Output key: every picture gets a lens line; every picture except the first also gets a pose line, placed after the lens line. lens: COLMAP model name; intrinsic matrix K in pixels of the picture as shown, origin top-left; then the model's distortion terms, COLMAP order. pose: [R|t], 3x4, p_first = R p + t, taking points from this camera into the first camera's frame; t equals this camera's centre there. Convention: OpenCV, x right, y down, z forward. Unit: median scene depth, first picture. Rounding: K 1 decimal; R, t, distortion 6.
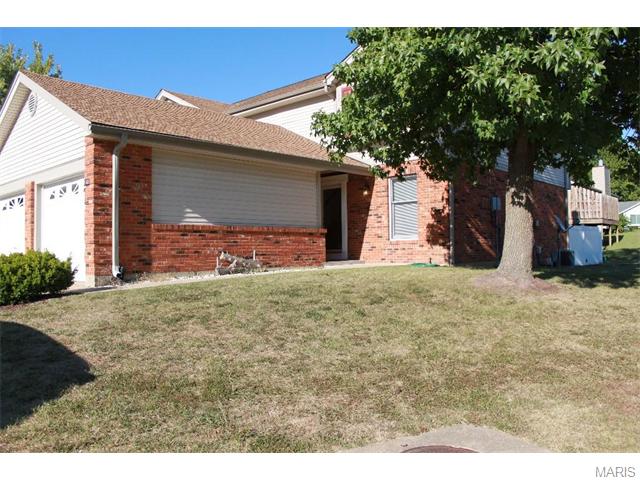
lens RADIAL K [[531.1, 0, 320.0], [0, 531.1, 240.0], [0, 0, 1]] dist [-0.167558, 0.115606]
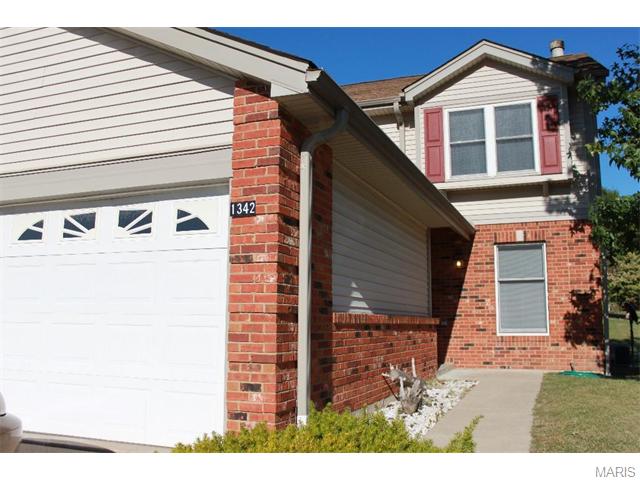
lens RADIAL K [[615.6, 0, 320.0], [0, 615.6, 240.0], [0, 0, 1]] dist [-0.139995, -0.007368]
pose [[0.926460, 0.069369, 0.369945, -0.410650], [-0.025197, 0.992096, -0.122929, -0.021168], [-0.375548, 0.104568, 0.920885, 0.382387]]
